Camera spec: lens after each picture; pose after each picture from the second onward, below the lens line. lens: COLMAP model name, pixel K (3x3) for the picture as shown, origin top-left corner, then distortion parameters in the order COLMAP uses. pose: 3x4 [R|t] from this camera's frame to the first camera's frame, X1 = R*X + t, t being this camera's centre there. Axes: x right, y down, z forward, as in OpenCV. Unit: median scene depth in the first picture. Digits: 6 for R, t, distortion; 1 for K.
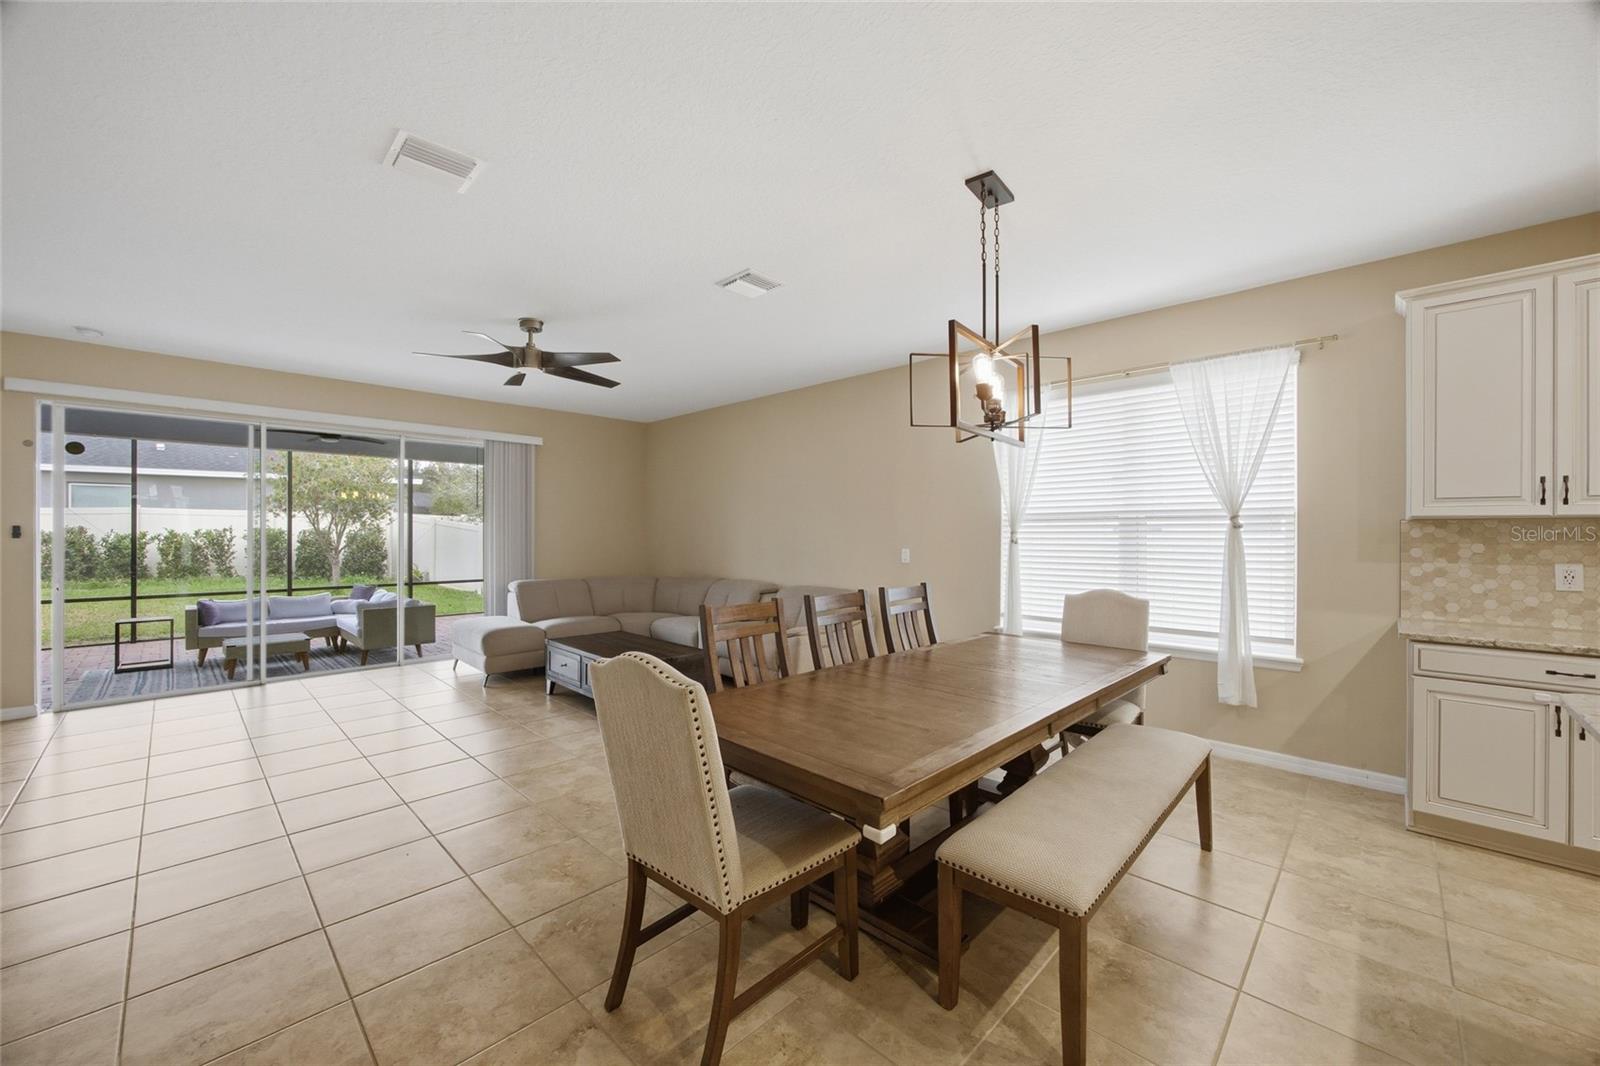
lens RADIAL K [[614.8, 0, 801.8], [0, 614.8, 531.1], [0, 0, 1]] dist [-0.021547, 0.004855]
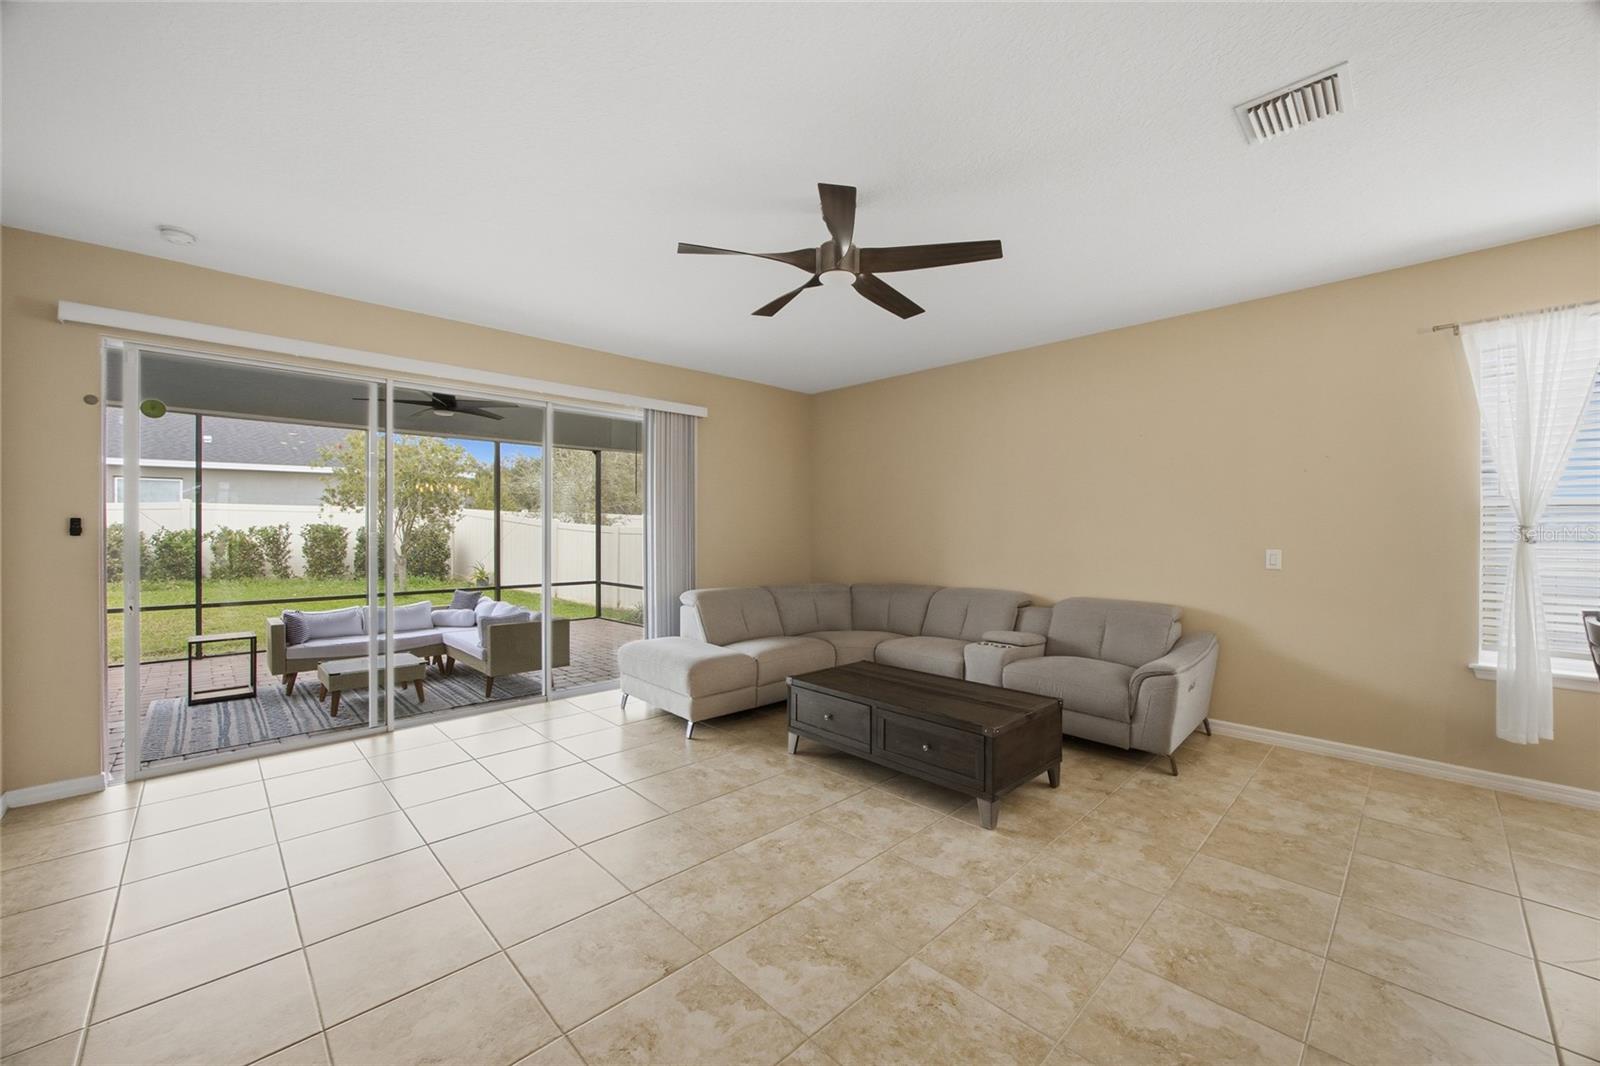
lens RADIAL K [[614.8, 0, 801.7], [0, 614.8, 527.0], [0, 0, 1]] dist [-0.021547, 0.004855]
pose [[0.999550, -0.004769, -0.029616, -0.274079], [0.004839, 0.999986, 0.002291, 0.000024], [0.029605, -0.002434, 0.999559, 0.202222]]
